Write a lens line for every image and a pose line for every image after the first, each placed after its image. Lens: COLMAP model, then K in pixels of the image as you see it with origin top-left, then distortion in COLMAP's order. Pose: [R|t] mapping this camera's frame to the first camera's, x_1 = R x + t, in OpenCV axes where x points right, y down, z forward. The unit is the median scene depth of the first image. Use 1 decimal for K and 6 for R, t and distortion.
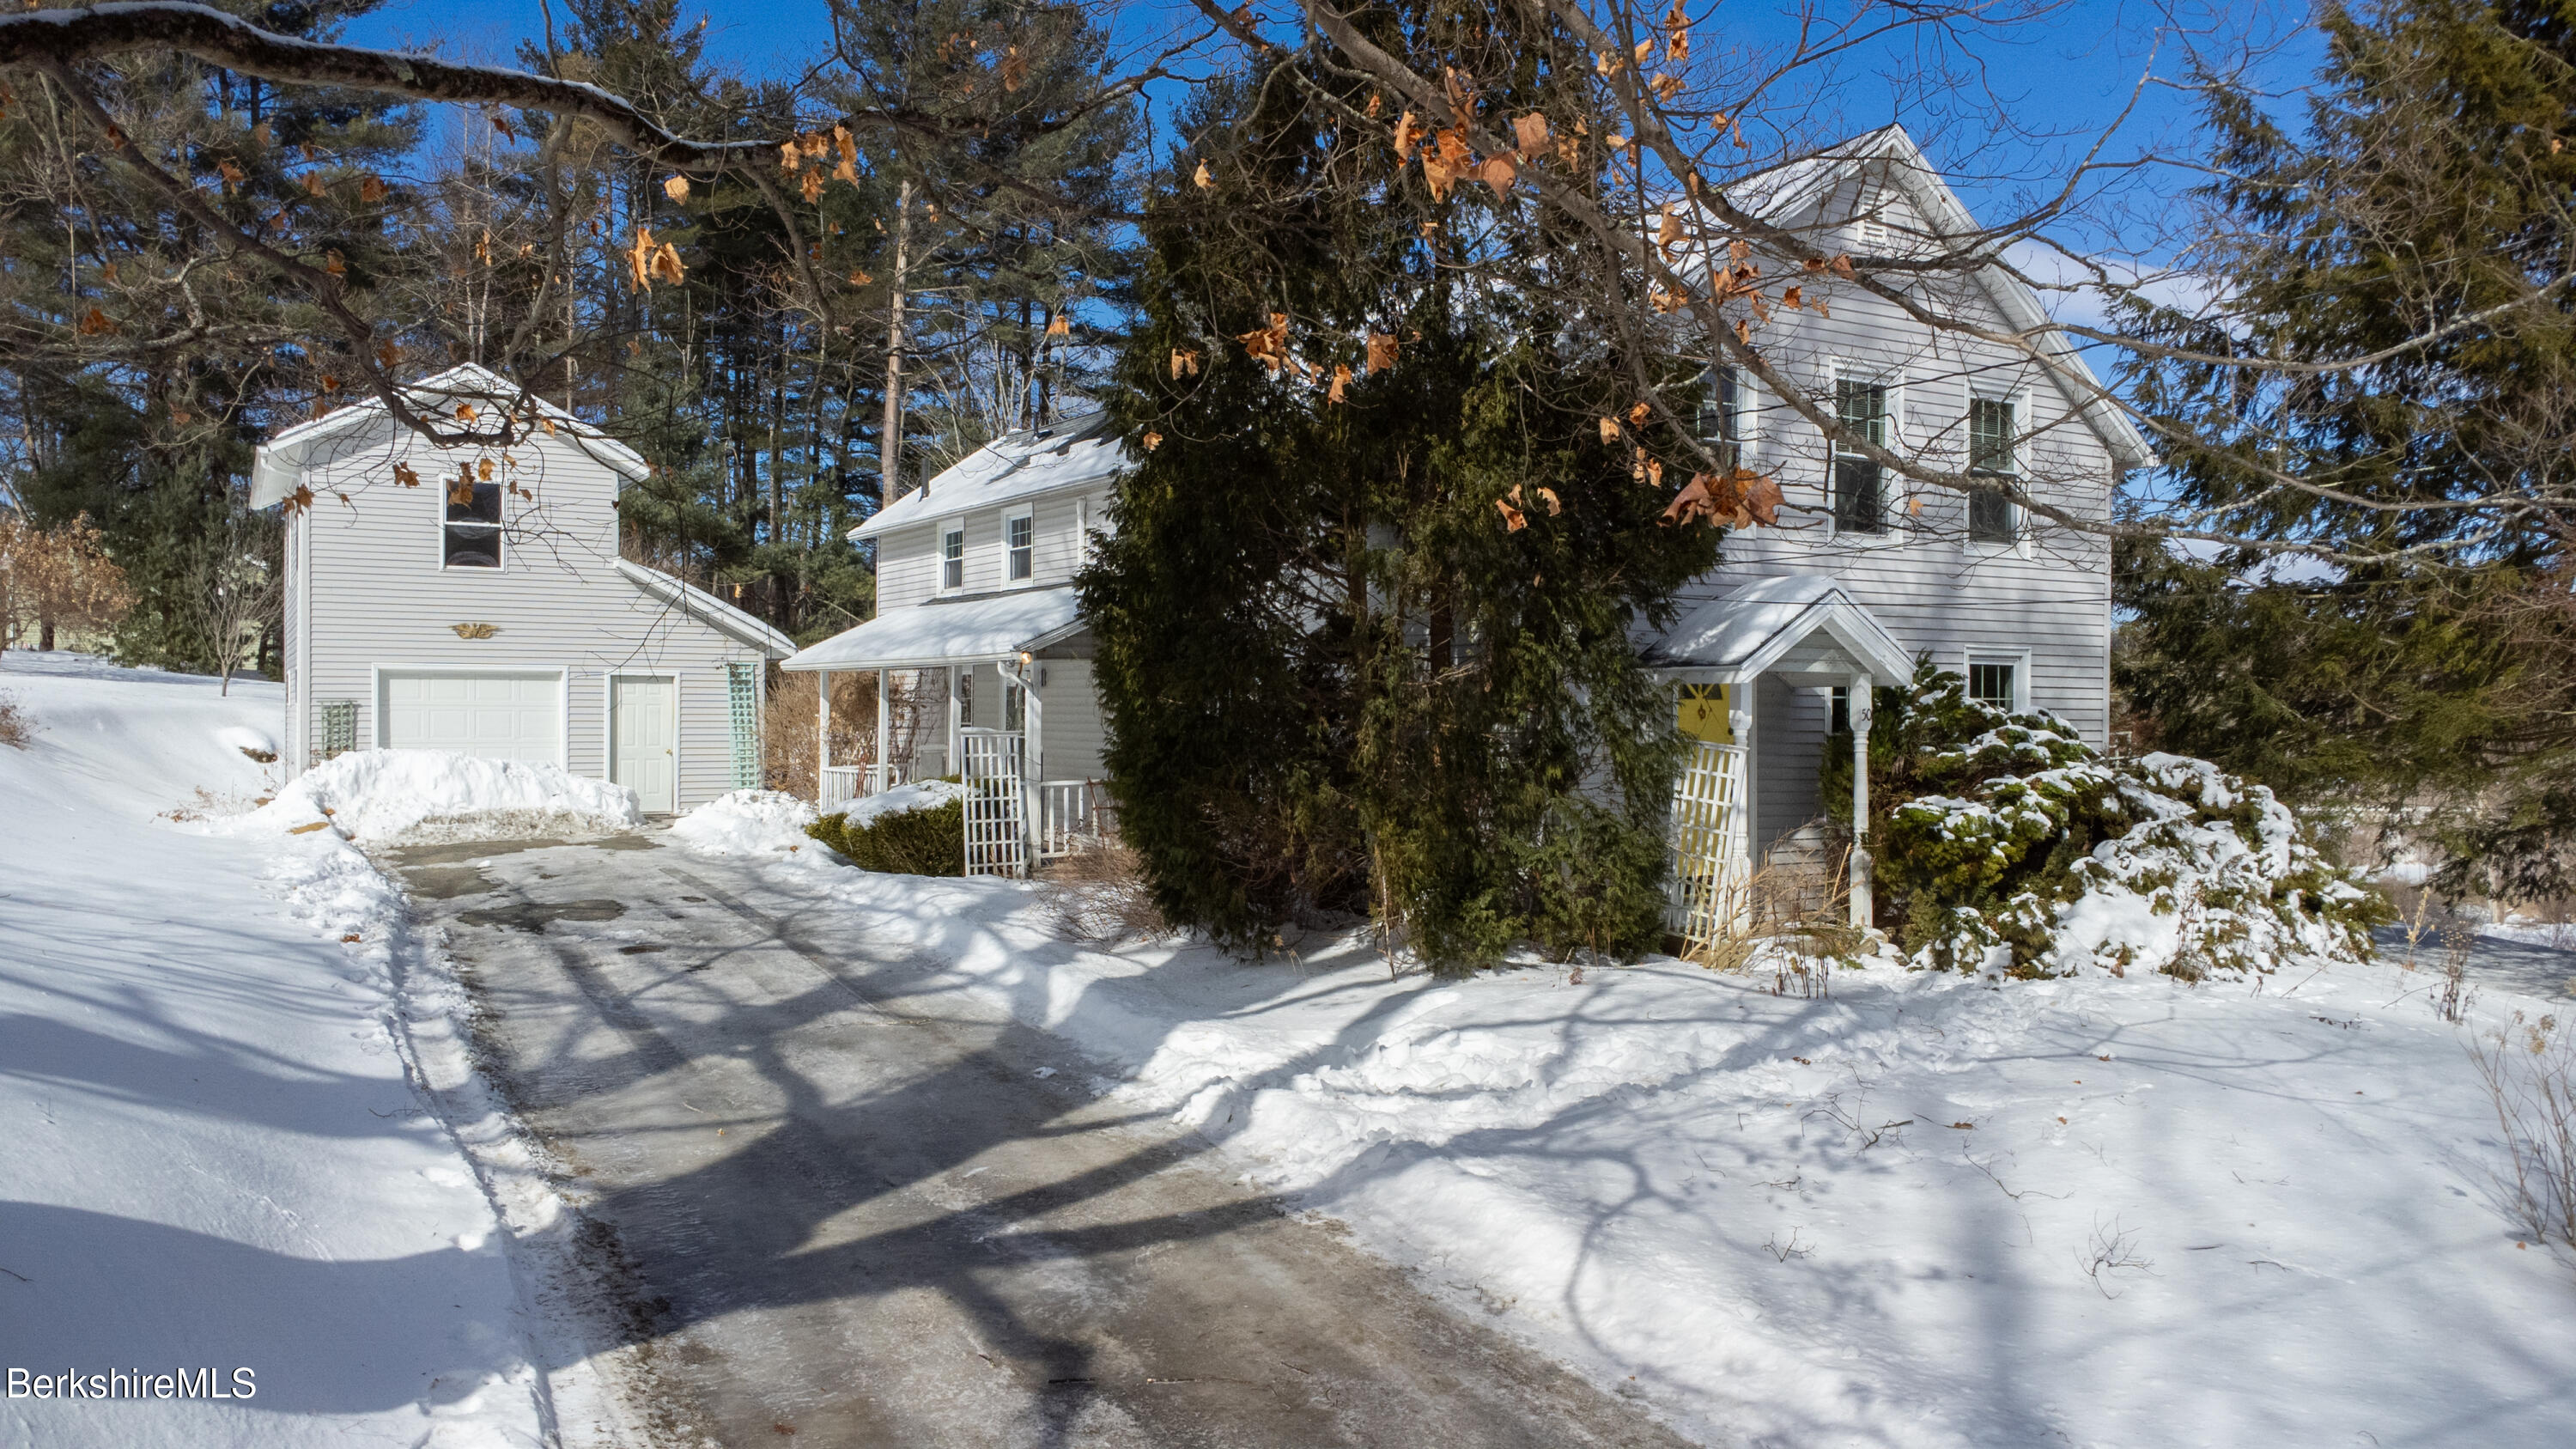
lens RADIAL K [[1841.2, 0, 1288.0], [0, 1841.2, 724.5], [0, 0, 1]] dist [0.006018, -0.000080]
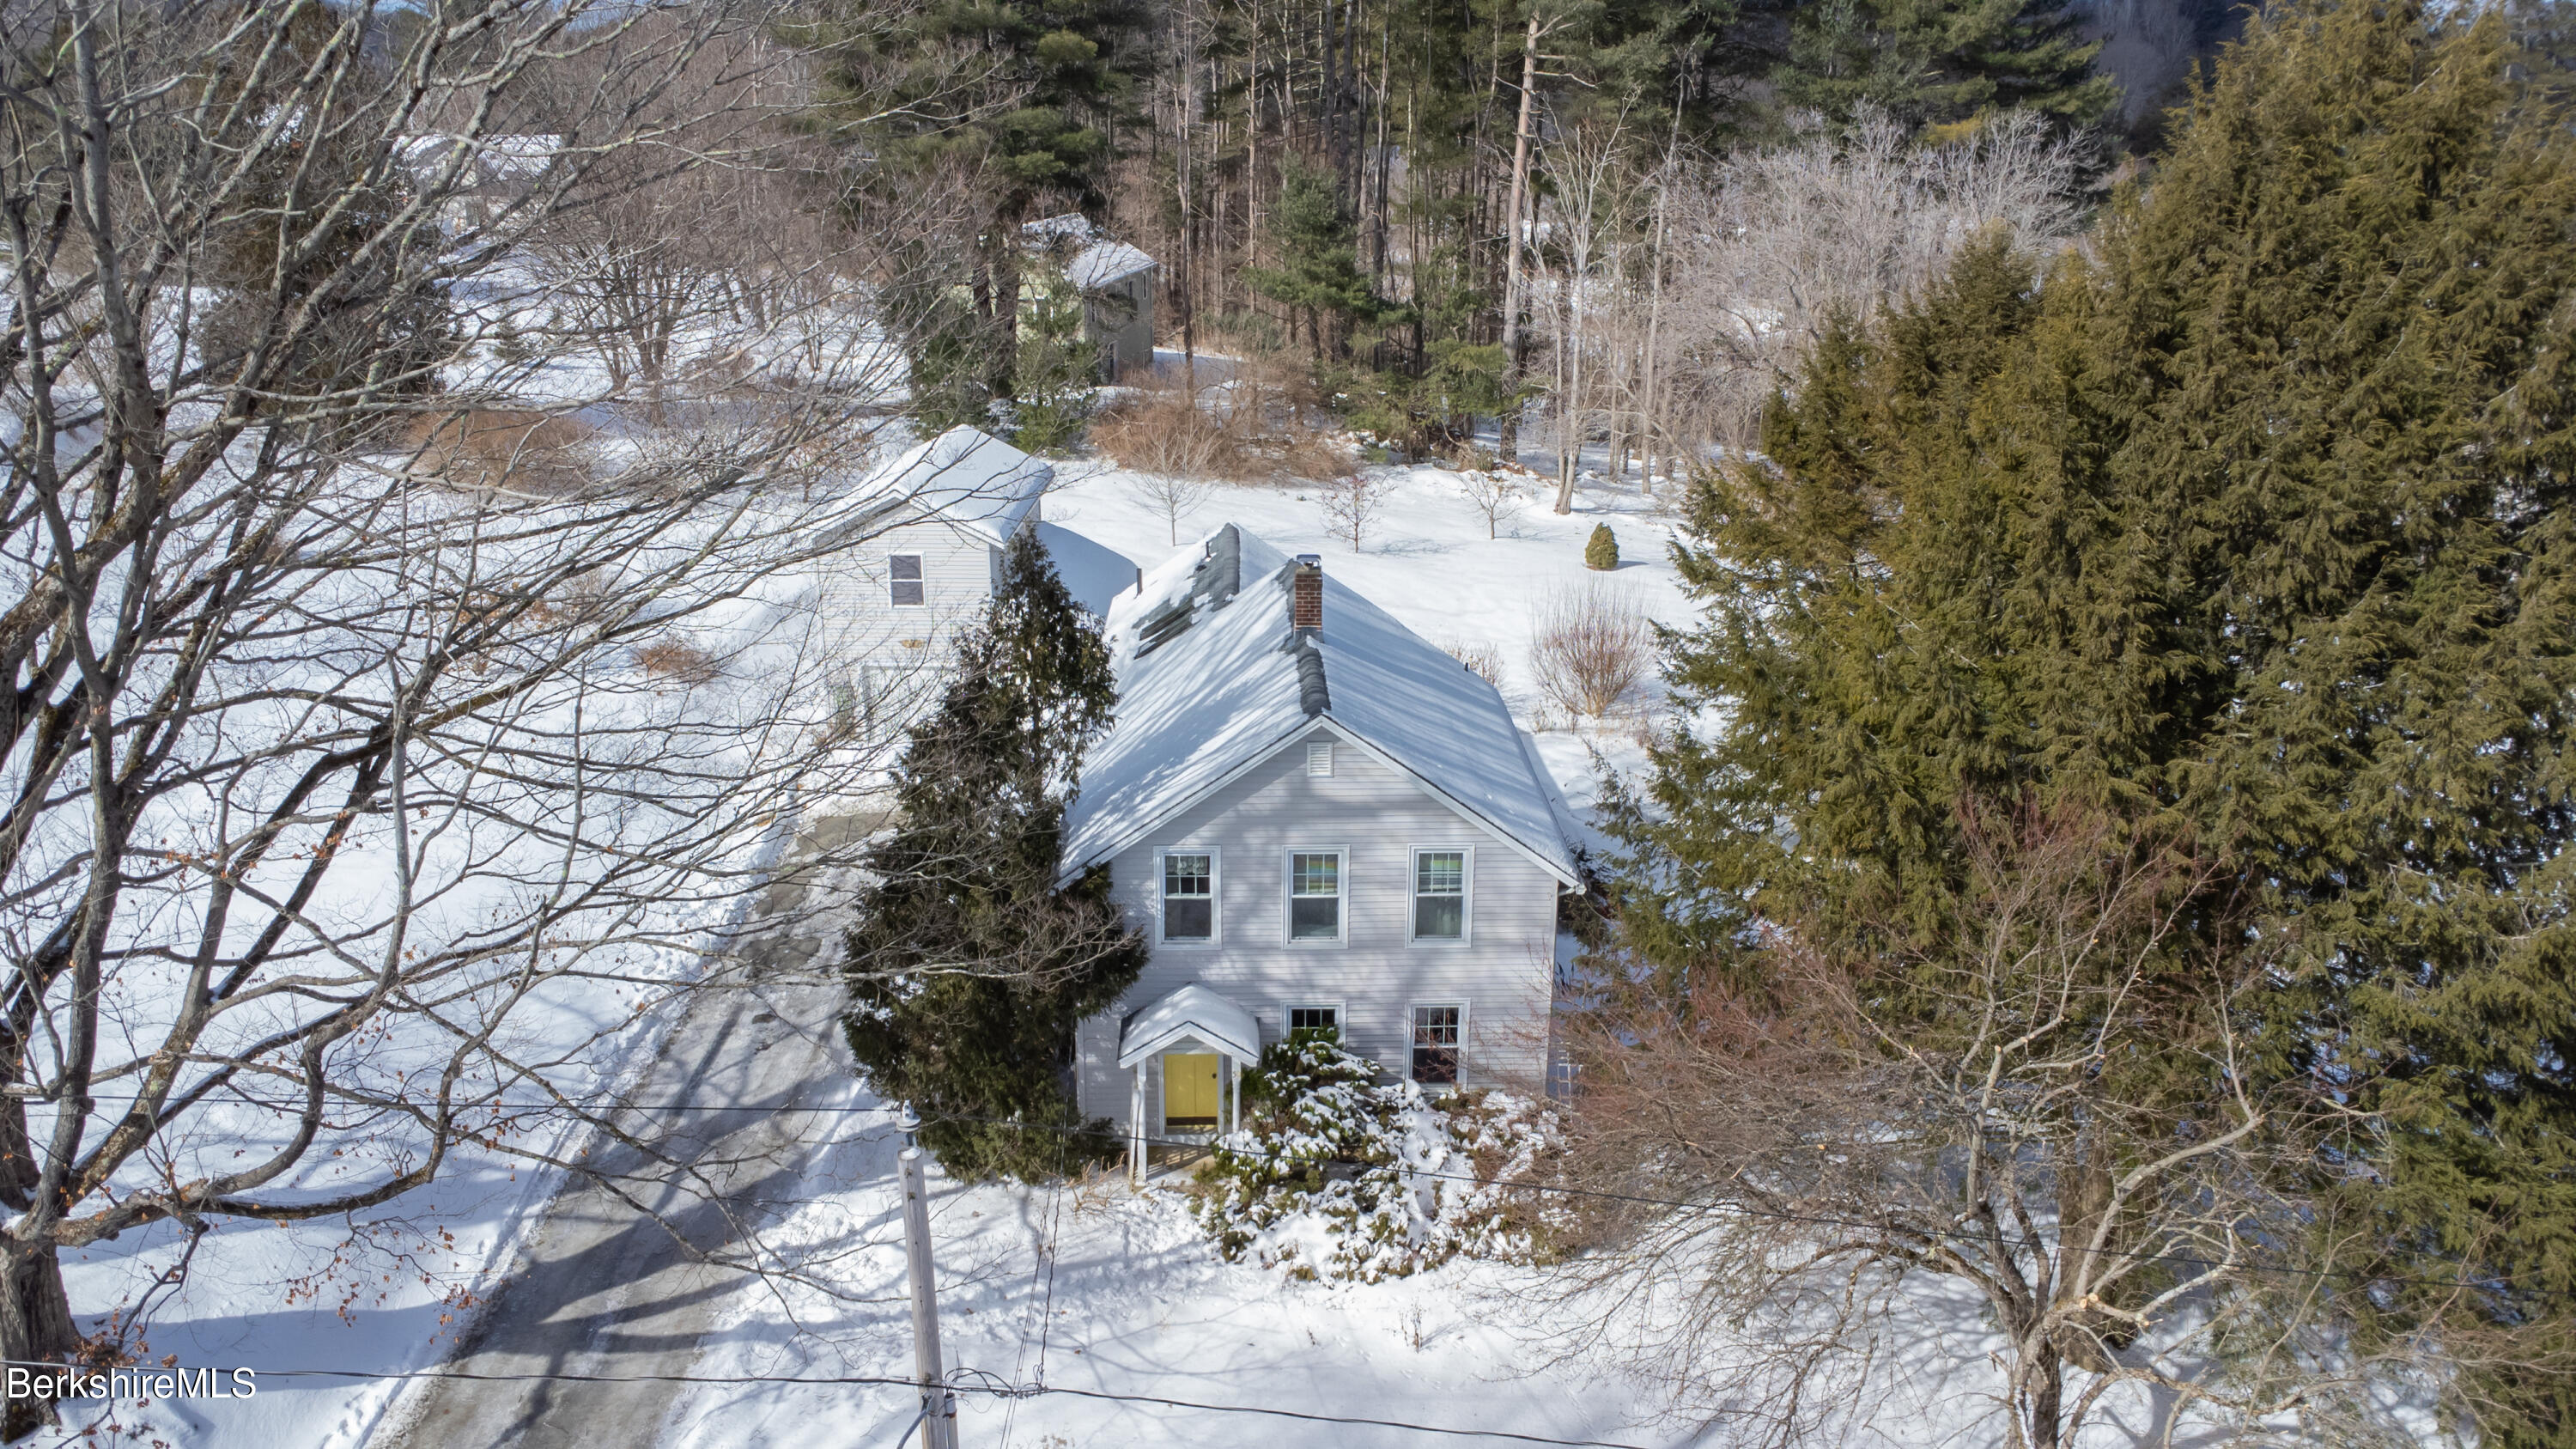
lens RADIAL K [[1841.2, 0, 1288.0], [0, 1841.2, 724.5], [0, 0, 1]] dist [0.006018, -0.000080]
pose [[0.877822, 0.164925, -0.449698, 0.996479], [-0.012397, 0.946361, 0.322875, -0.813193], [0.478827, -0.277851, 0.832780, -0.323788]]
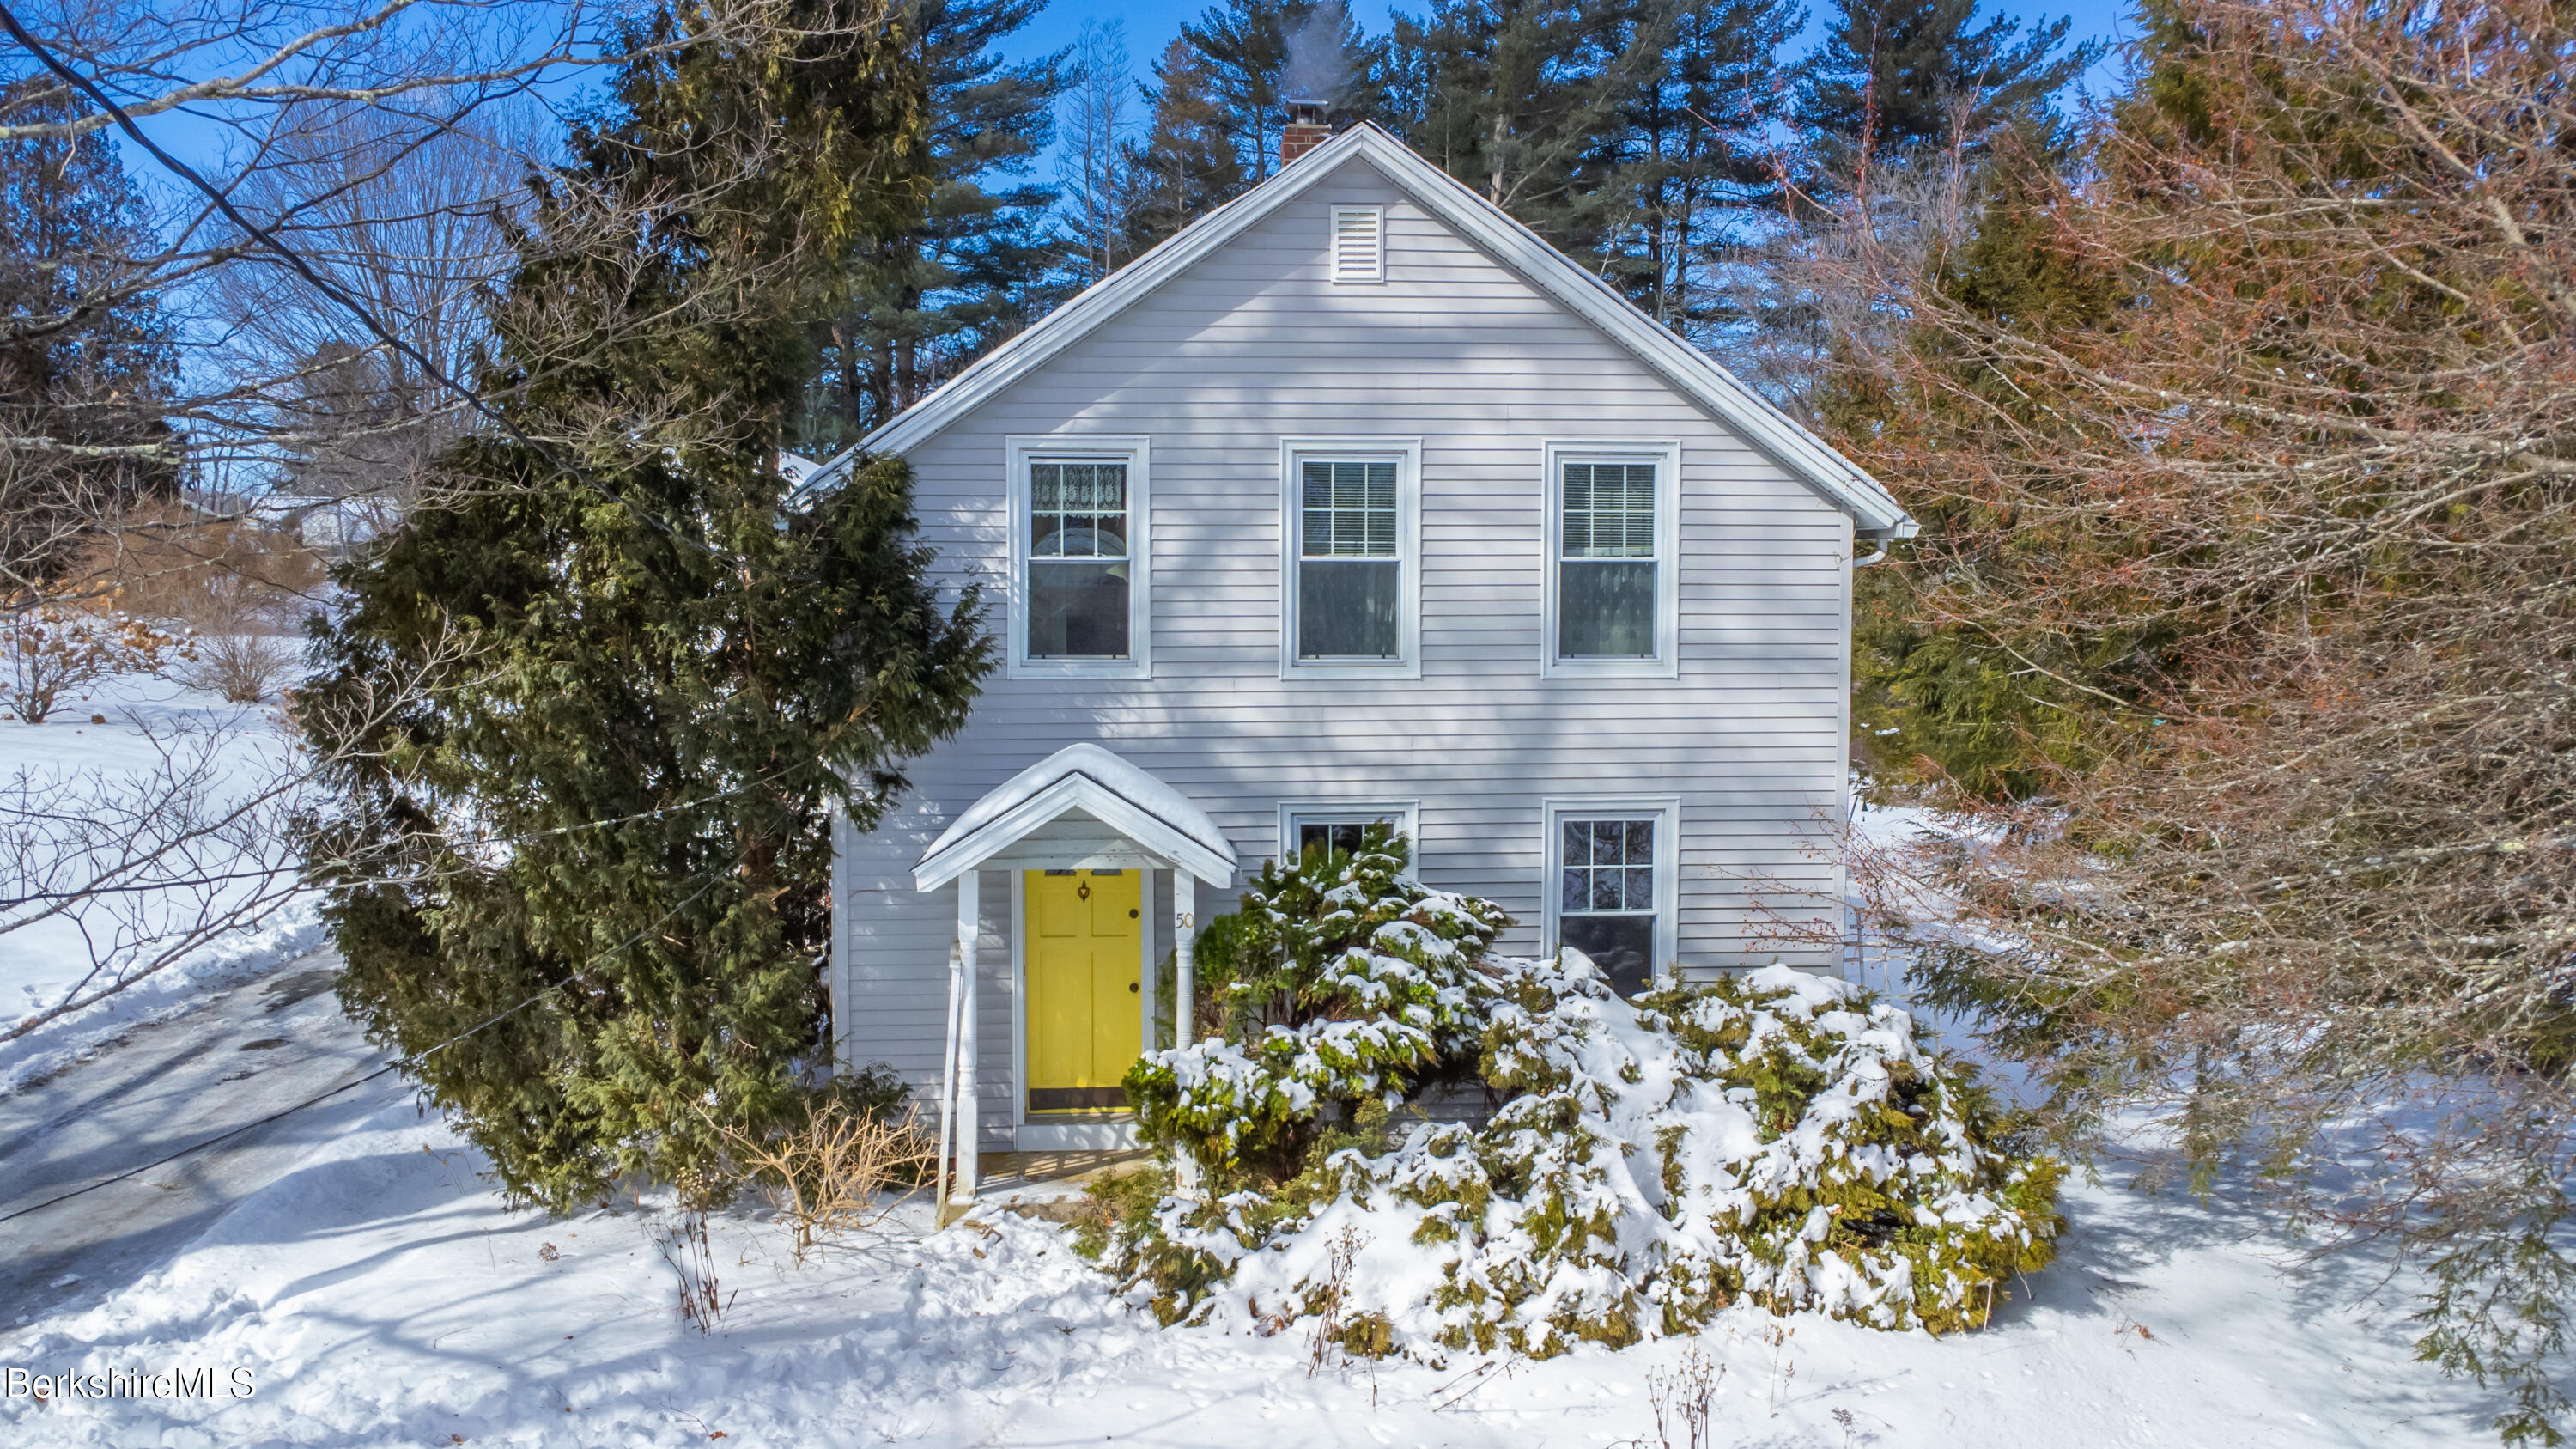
lens RADIAL K [[1841.2, 0, 1288.0], [0, 1841.2, 724.5], [0, 0, 1]] dist [0.006018, -0.000080]
pose [[0.898266, 0.031172, -0.438345, 0.627762], [-0.007460, 0.998419, 0.055715, -0.118475], [0.439389, -0.046777, 0.897078, 0.294647]]
